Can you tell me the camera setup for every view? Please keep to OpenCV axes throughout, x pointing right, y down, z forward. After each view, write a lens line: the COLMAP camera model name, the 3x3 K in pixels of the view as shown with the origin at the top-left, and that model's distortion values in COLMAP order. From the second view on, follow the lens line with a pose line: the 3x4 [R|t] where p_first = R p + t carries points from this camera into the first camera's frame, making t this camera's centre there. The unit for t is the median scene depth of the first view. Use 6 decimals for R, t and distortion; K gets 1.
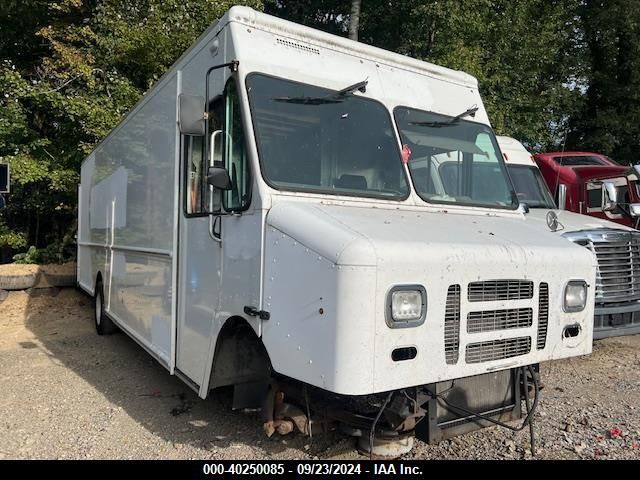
lens RADIAL K [[485.8, 0, 319.7], [0, 485.8, 240.5], [0, 0, 1]] dist [0.008245, -0.001960]
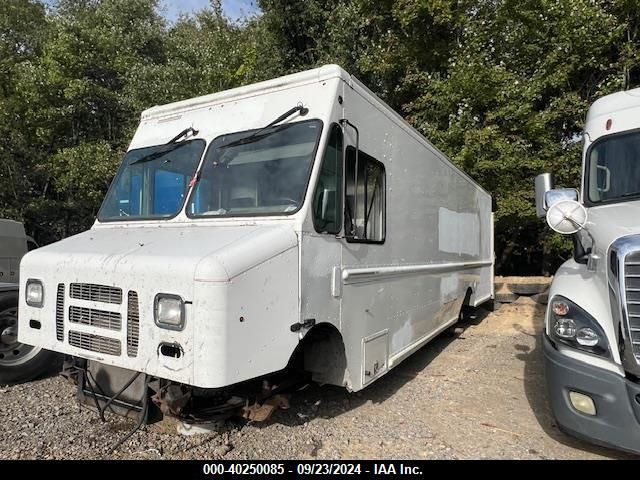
lens RADIAL K [[419.9, 0, 319.5], [0, 419.9, 241.9], [0, 0, 1]] dist [0.002948, 0.001591]
pose [[0.466624, -0.037448, -0.883663, 1.438988], [-0.002994, 0.999031, -0.043918, 0.021793], [0.884451, 0.023139, 0.466060, 0.945220]]
